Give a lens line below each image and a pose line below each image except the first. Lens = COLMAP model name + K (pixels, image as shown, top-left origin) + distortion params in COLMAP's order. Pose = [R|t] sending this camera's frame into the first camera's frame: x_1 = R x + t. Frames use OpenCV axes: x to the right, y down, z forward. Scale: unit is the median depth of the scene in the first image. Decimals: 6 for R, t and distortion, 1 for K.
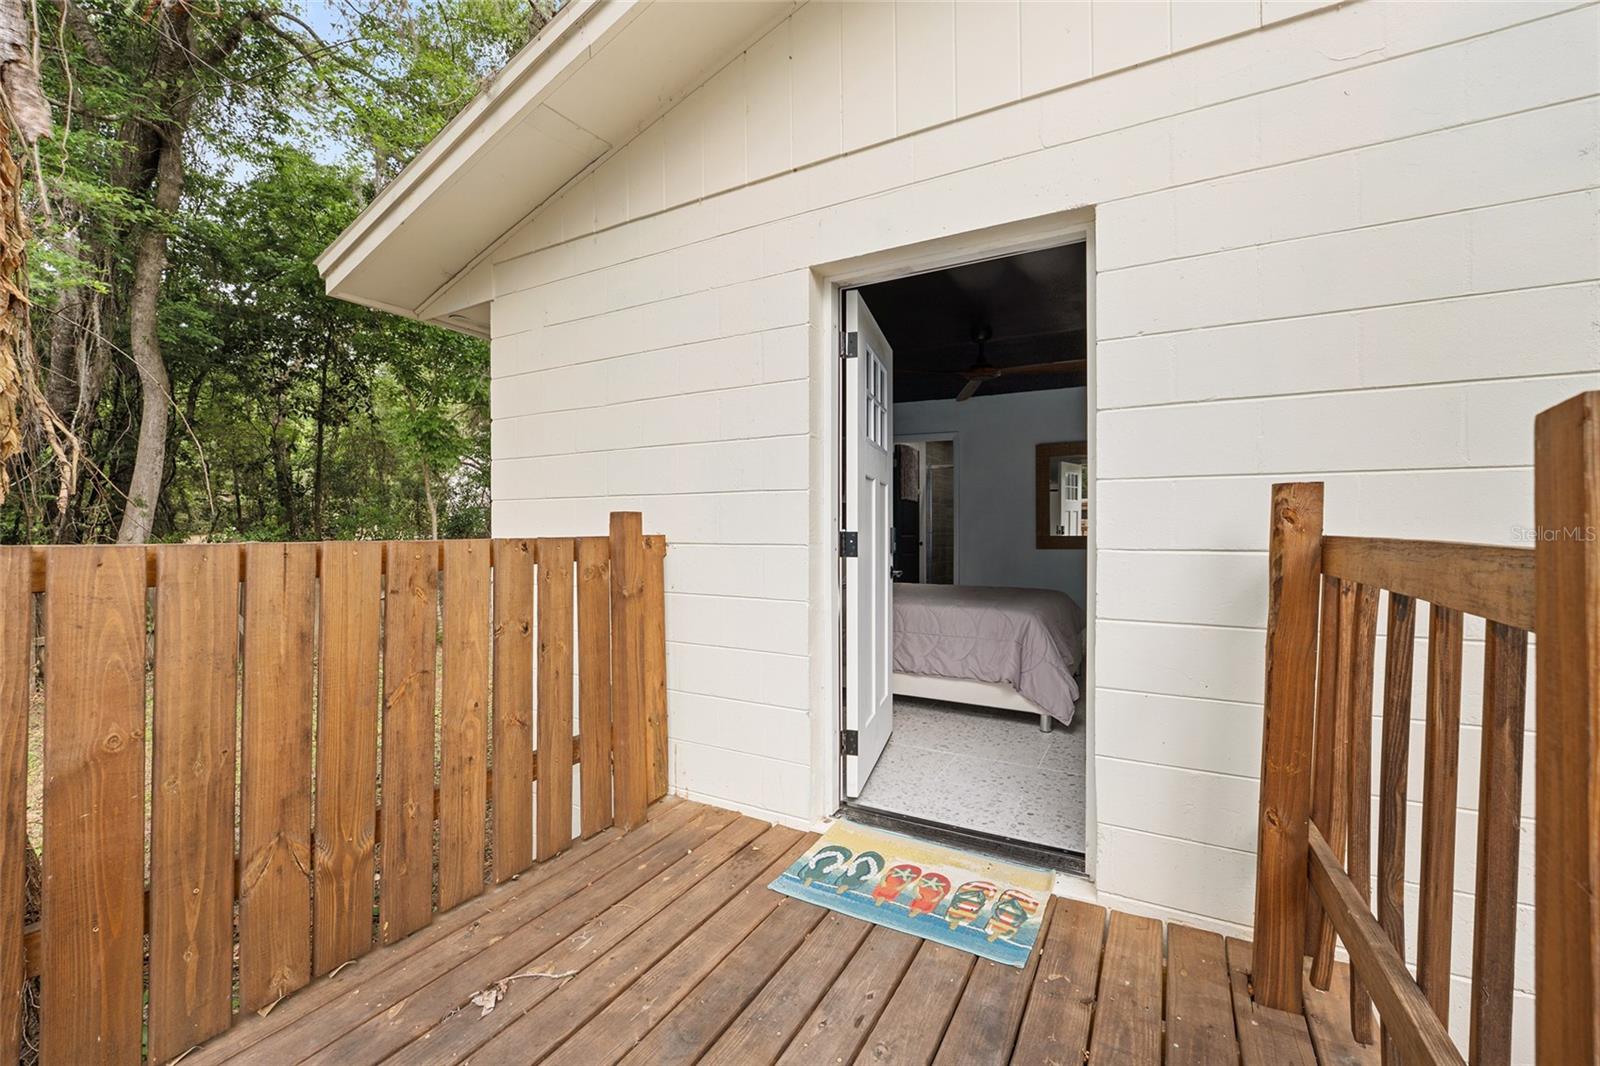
lens RADIAL K [[653.6, 0, 800.0], [0, 653.6, 533.0], [0, 0, 1]] dist [-0.002992, -0.000459]
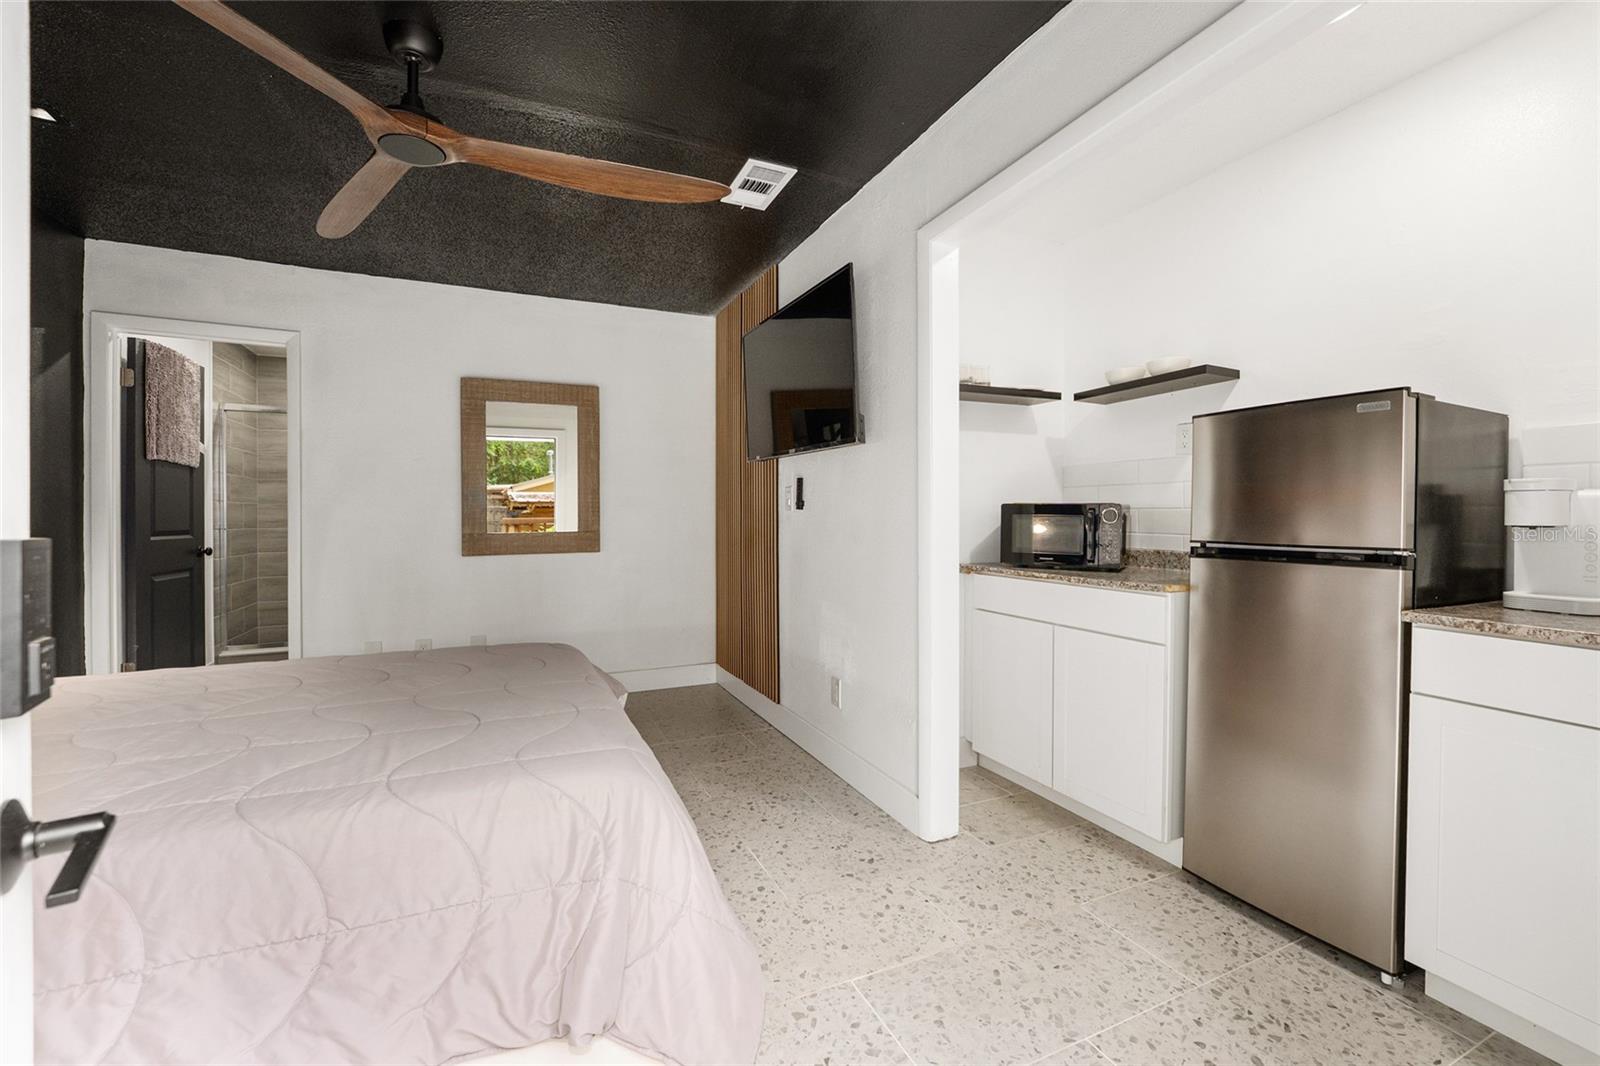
lens RADIAL K [[653.6, 0, 800.0], [0, 653.6, 533.0], [0, 0, 1]] dist [-0.002992, -0.000459]
pose [[0.599712, -0.009311, 0.800162, 0.097633], [-0.002561, 0.999905, 0.013554, -0.010337], [-0.800212, -0.010177, 0.599631, 0.570803]]
